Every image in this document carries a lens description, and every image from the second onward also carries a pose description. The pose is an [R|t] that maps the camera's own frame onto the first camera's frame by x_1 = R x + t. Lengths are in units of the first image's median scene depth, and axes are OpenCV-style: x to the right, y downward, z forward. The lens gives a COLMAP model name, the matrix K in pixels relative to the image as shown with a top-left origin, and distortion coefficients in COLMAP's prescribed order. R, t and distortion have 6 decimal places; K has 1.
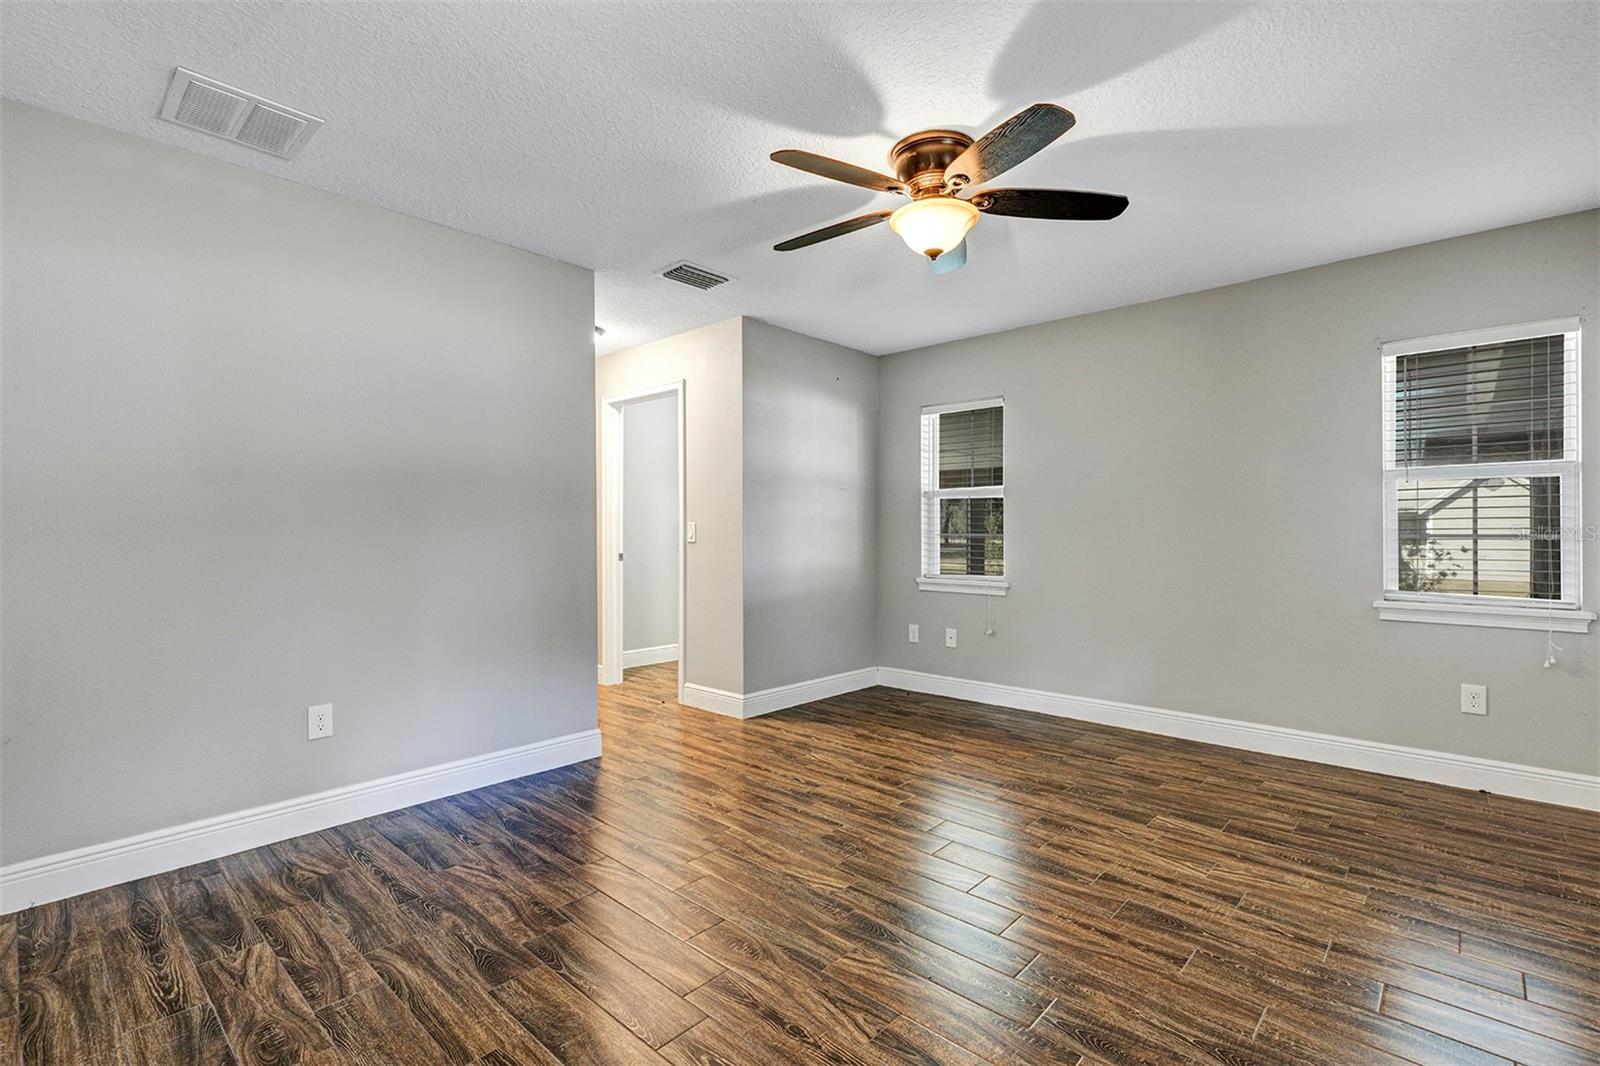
lens RADIAL K [[729.0, 0, 799.1], [0, 729.0, 532.4], [0, 0, 1]] dist [0.008819, -0.000479]
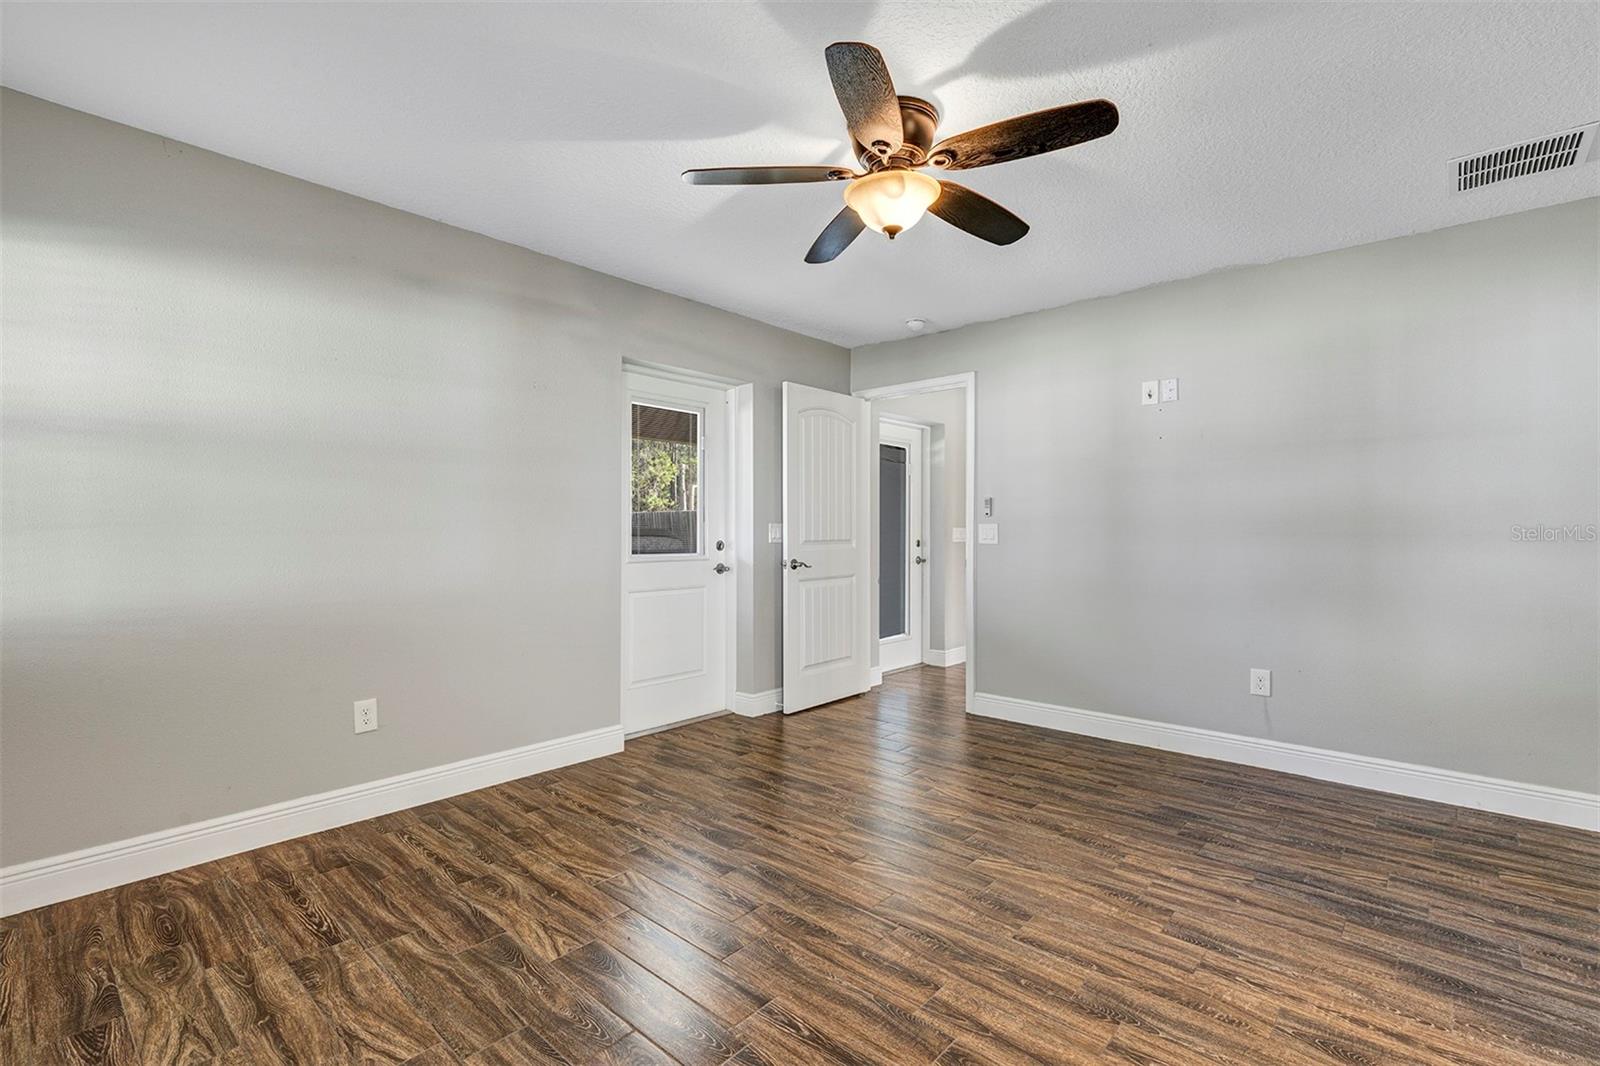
lens RADIAL K [[729.0, 0, 784.9], [0, 729.0, 537.2], [0, 0, 1]] dist [0.008819, -0.000479]
pose [[-0.999977, -0.001574, 0.006668, 0.289933], [-0.001516, 0.999961, 0.008693, -0.005255], [-0.006681, 0.008682, -0.999940, 1.766990]]
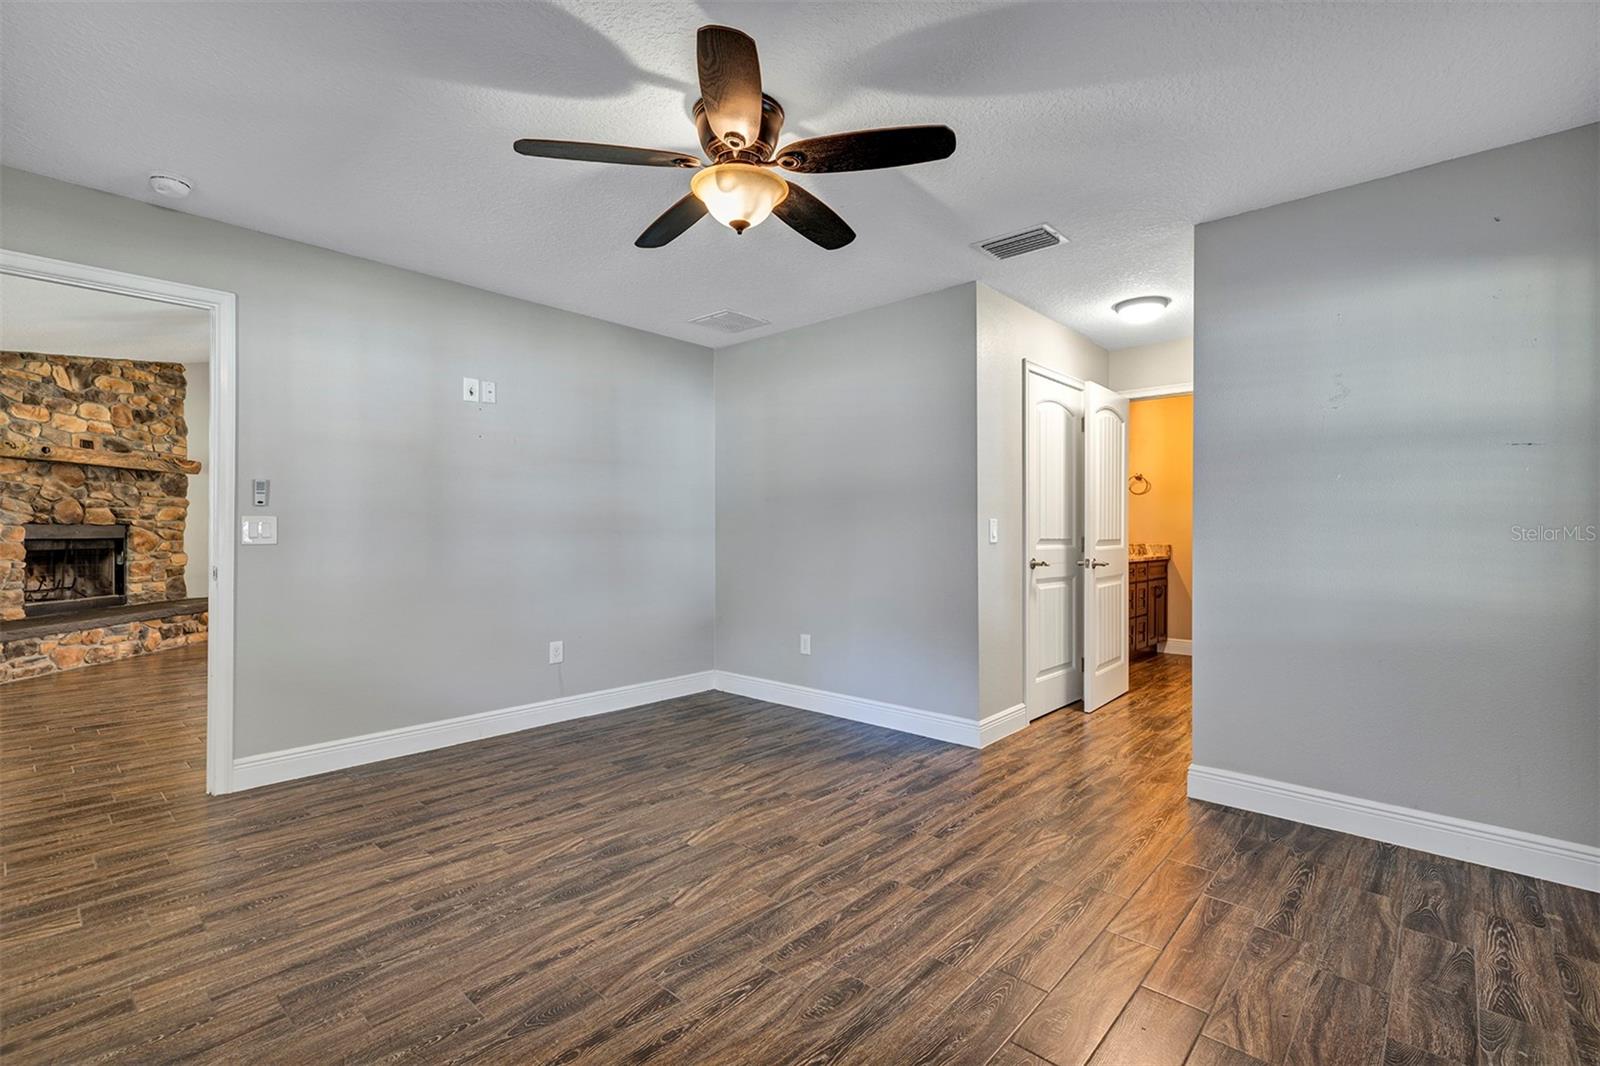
lens RADIAL K [[729.0, 0, 793.6], [0, 729.0, 535.2], [0, 0, 1]] dist [0.008819, -0.000479]
pose [[-0.003043, 0.007720, -0.999966, 1.010167], [-0.003689, 0.999963, 0.007731, -0.003115], [0.999989, 0.003712, -0.003015, 0.985797]]
